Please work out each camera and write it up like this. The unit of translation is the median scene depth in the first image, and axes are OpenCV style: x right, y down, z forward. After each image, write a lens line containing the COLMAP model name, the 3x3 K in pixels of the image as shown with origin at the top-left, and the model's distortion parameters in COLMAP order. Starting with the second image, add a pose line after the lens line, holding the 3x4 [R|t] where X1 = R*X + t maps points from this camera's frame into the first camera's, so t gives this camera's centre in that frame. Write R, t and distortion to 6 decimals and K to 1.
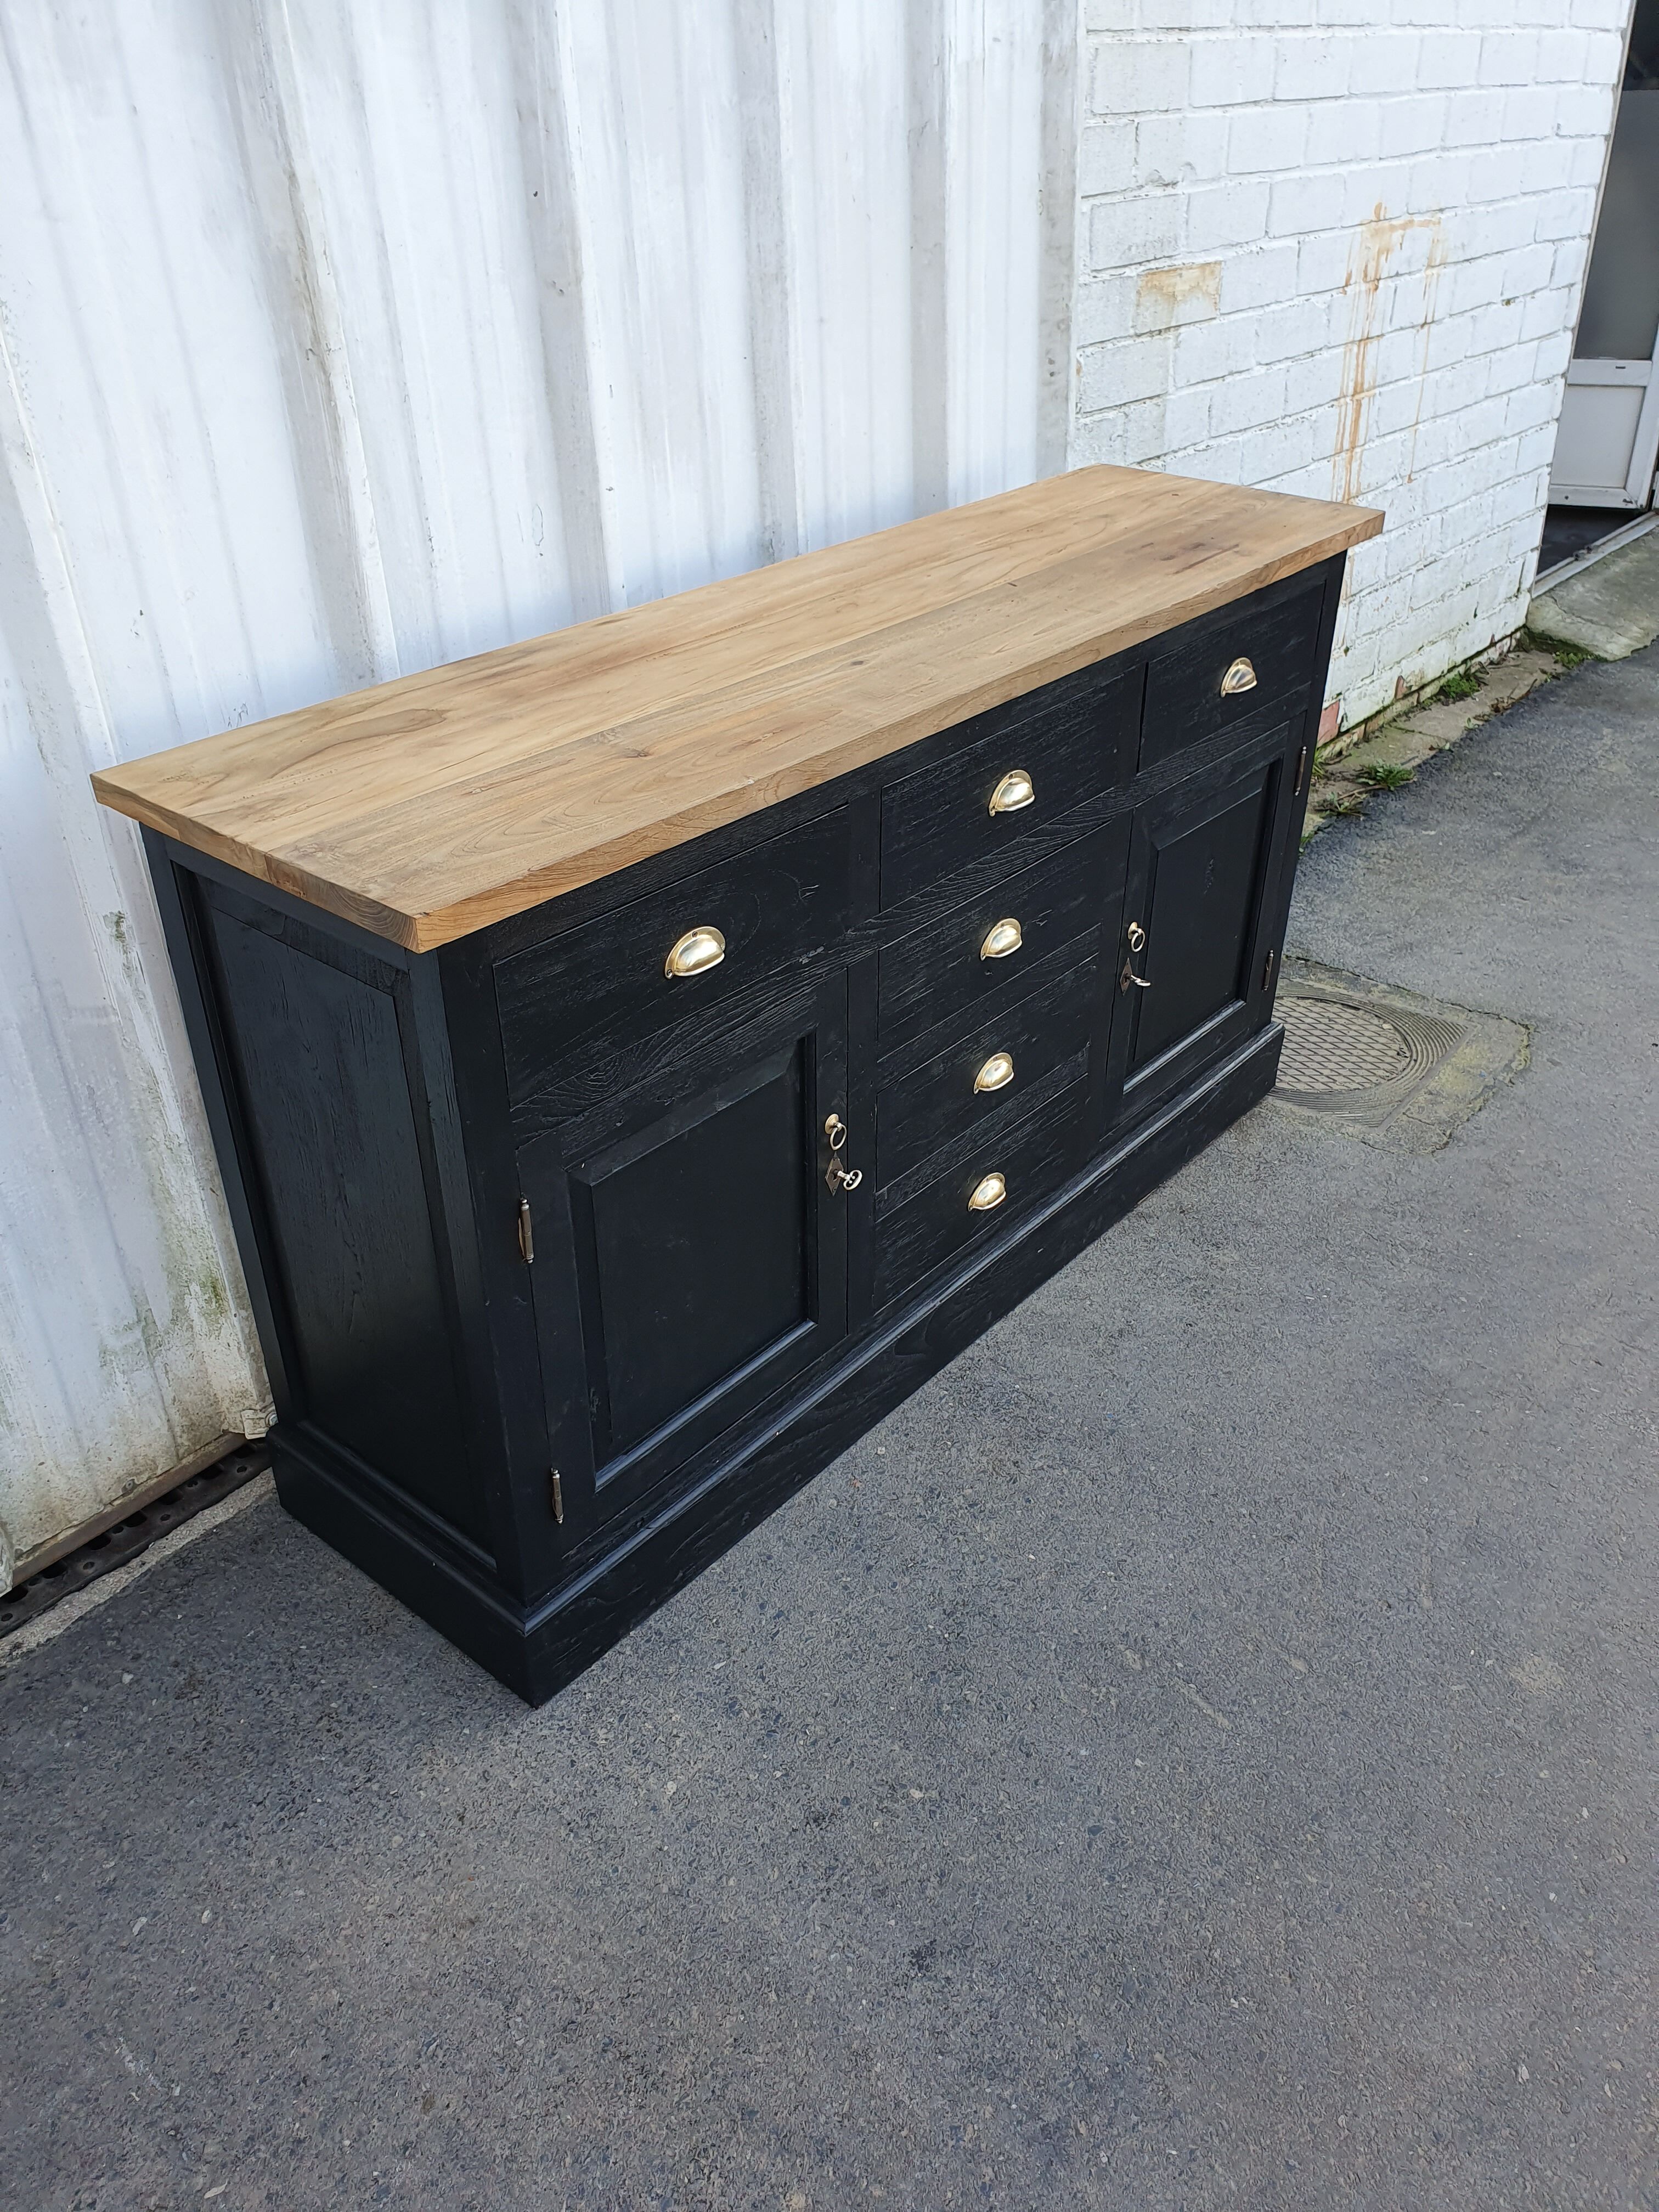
lens RADIAL K [[1747.8, 0, 856.3], [0, 1747.8, 1101.0], [0, 0, 1]] dist [-0.001961, 0.037800]
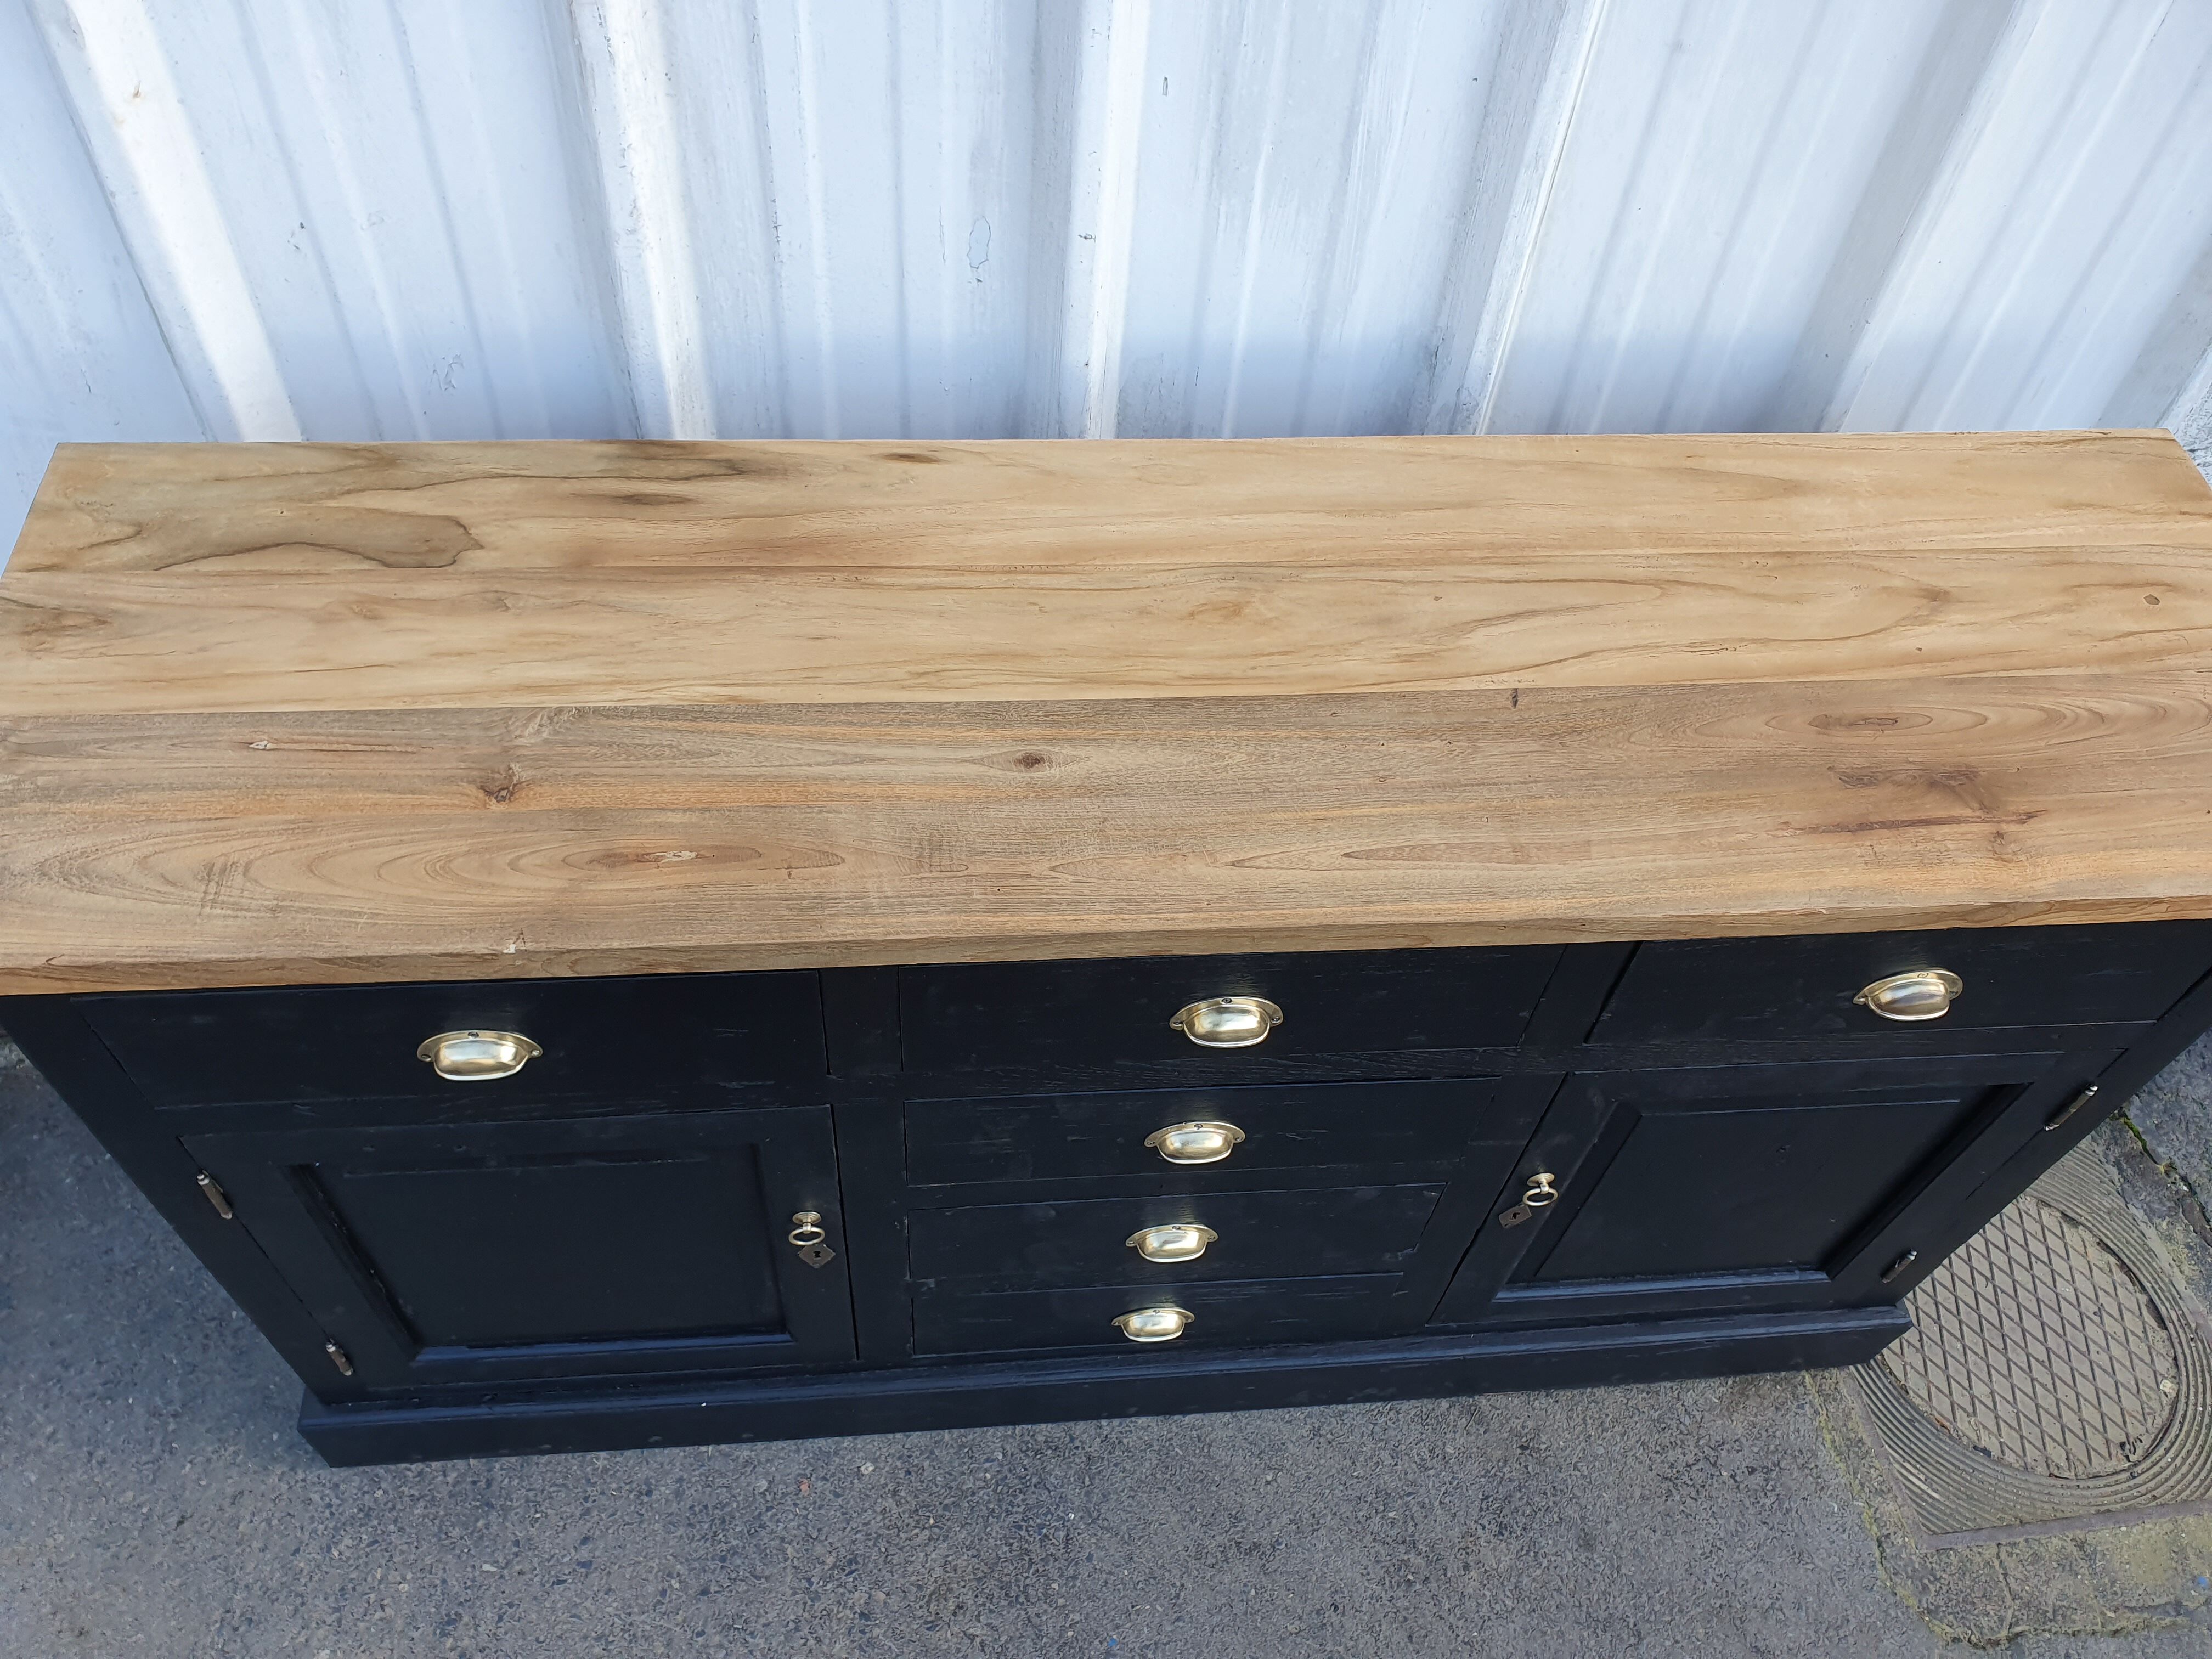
lens RADIAL K [[1747.8, 0, 1091.4], [0, 1747.8, 852.7], [0, 0, 1]] dist [-0.001961, 0.037800]
pose [[0.701335, 0.591975, -0.397107, 0.263625], [-0.429112, 0.795448, 0.427932, -0.462792], [0.569203, -0.129720, 0.811899, 0.458334]]
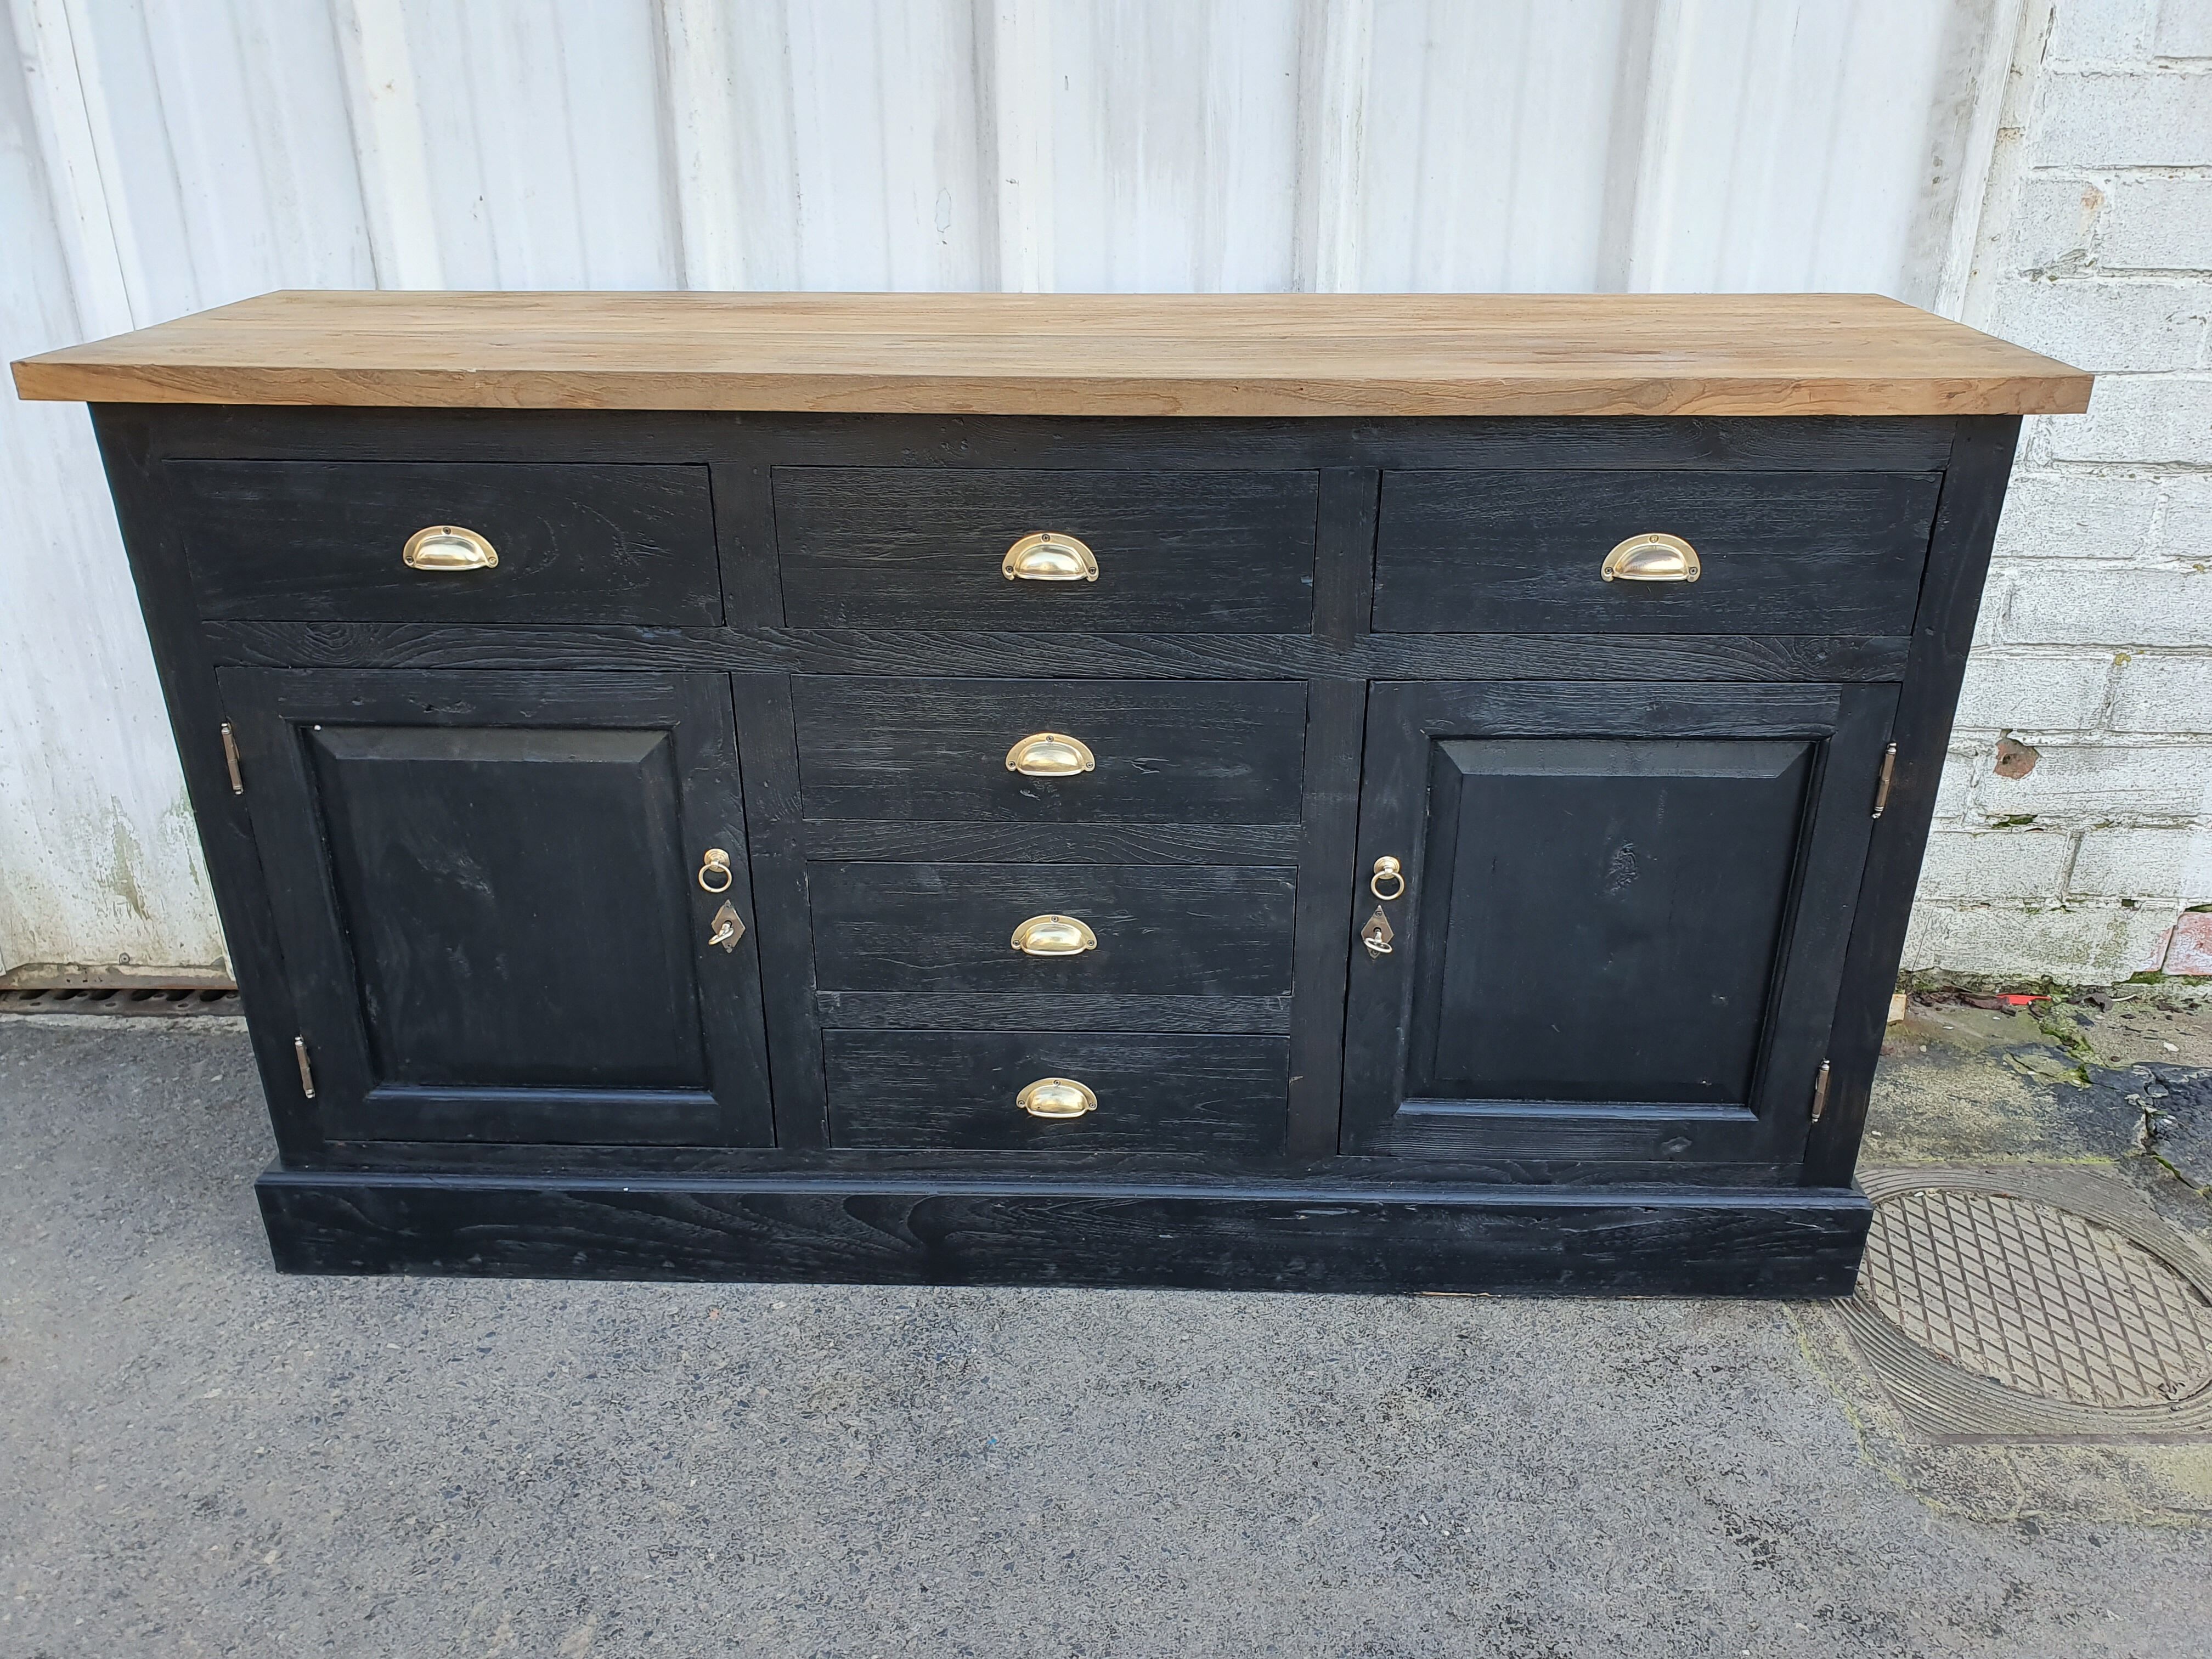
lens RADIAL K [[1747.8, 0, 1116.0], [0, 1747.8, 840.5], [0, 0, 1]] dist [-0.001961, 0.037800]
pose [[0.614692, 0.328224, -0.717233, 0.677174], [-0.415739, 0.907567, 0.059024, -0.120128], [0.670310, 0.261900, 0.694329, 0.514229]]
